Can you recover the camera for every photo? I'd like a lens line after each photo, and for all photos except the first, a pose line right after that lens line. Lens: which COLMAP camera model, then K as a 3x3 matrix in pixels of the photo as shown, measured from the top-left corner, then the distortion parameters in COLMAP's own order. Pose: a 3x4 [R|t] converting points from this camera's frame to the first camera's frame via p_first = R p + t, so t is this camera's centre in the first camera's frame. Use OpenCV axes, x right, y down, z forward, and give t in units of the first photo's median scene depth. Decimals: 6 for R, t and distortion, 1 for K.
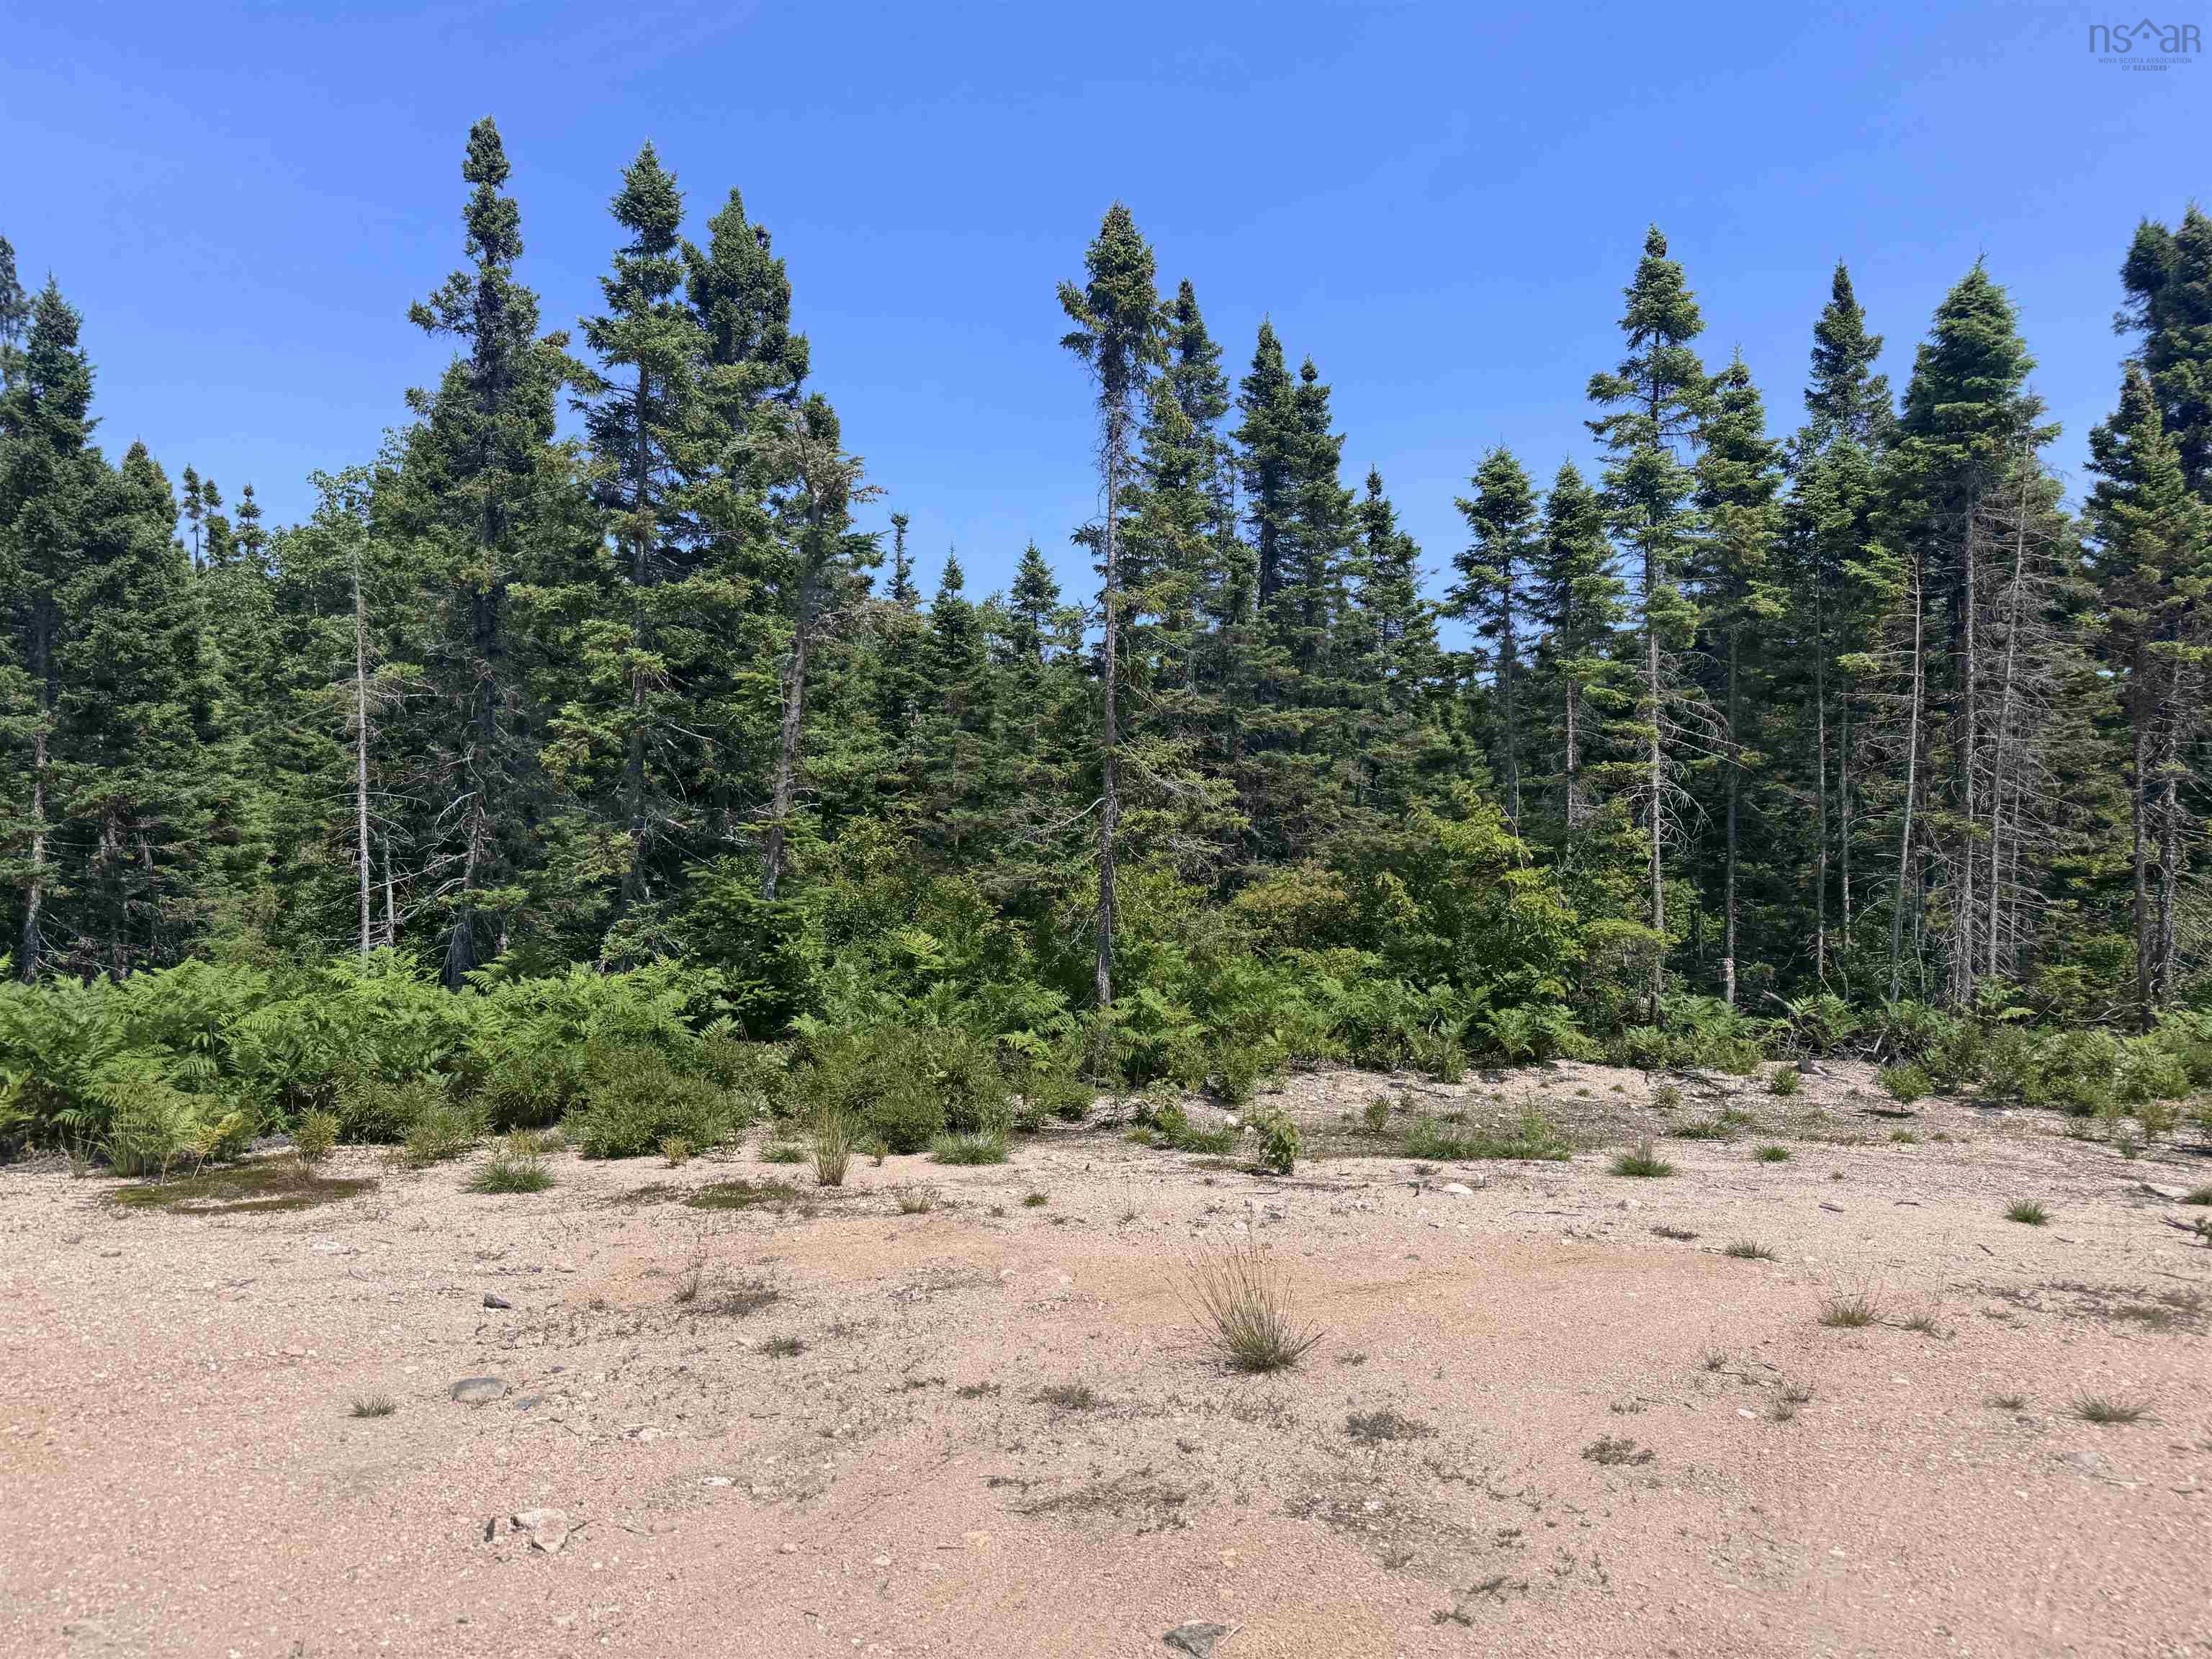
lens RADIAL K [[1538.5, 0, 1109.7], [0, 1538.5, 846.1], [0, 0, 1]] dist [0.041126, -0.058871]
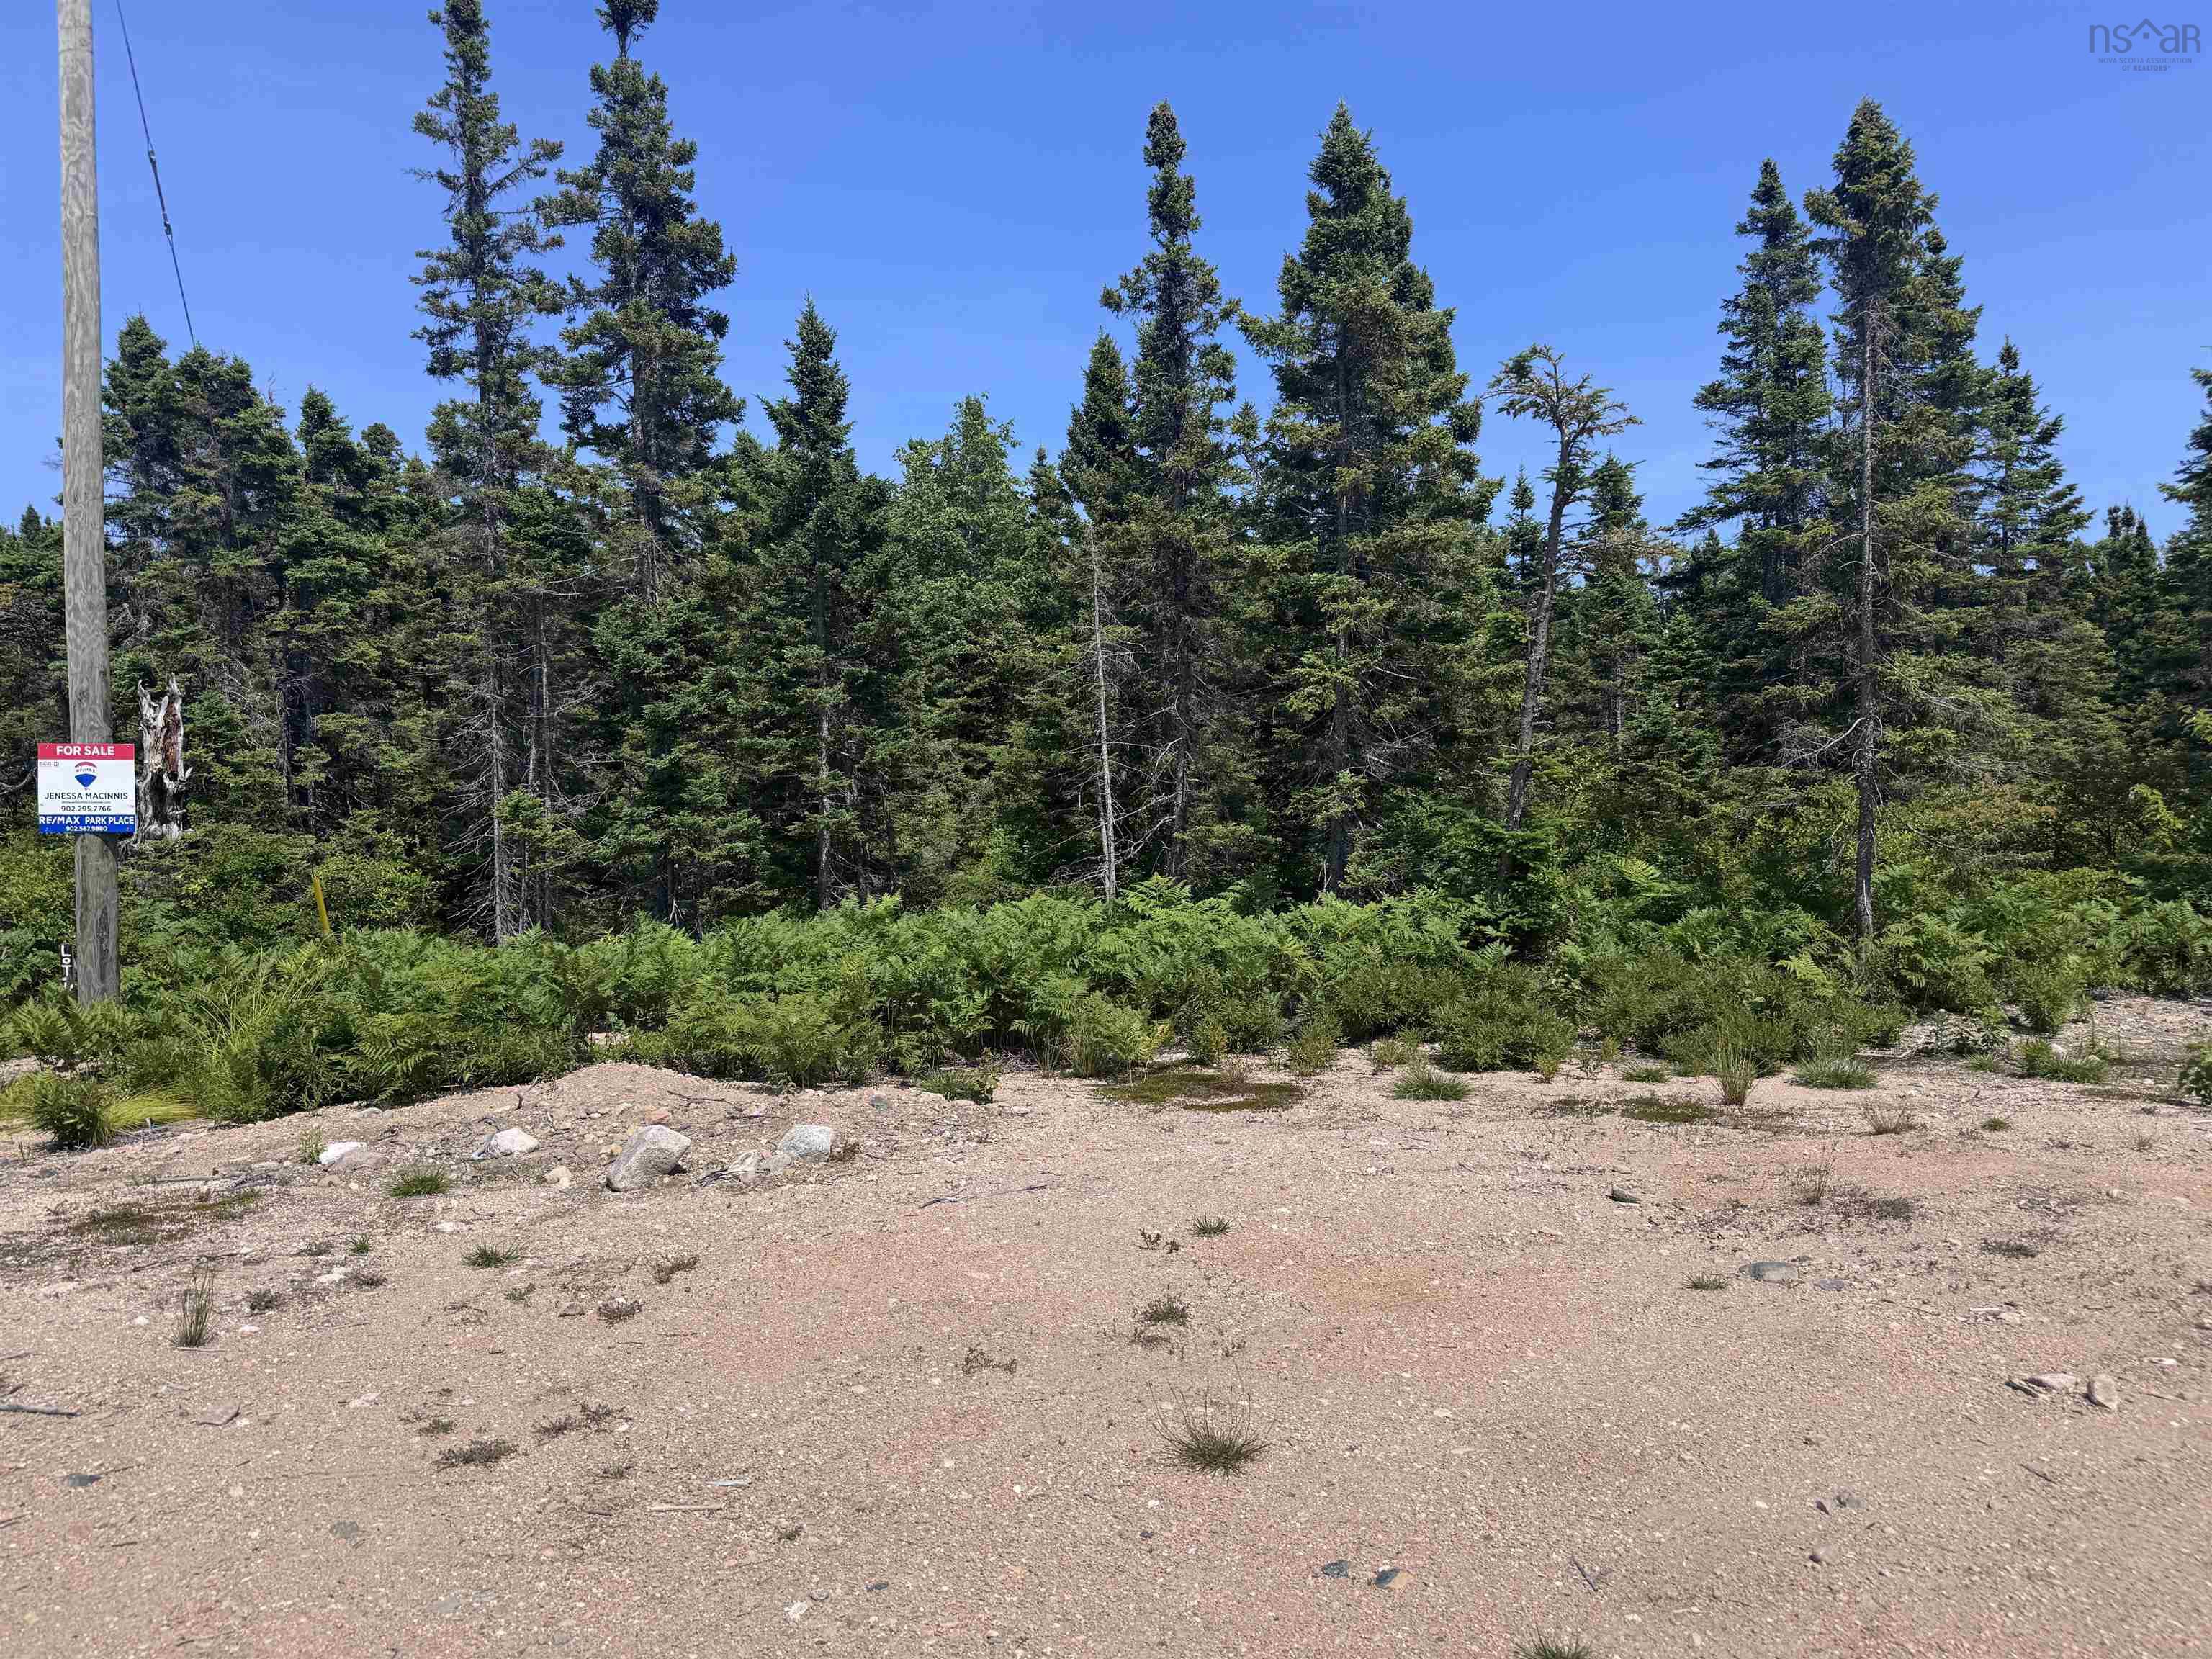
lens RADIAL K [[1538.5, 0, 1086.5], [0, 1538.5, 848.2], [0, 0, 1]] dist [0.041126, -0.058871]
pose [[0.962608, -0.018030, -0.270297, -0.191391], [0.032185, 0.998327, 0.048026, -0.011230], [0.268979, -0.054930, 0.961578, -0.073314]]
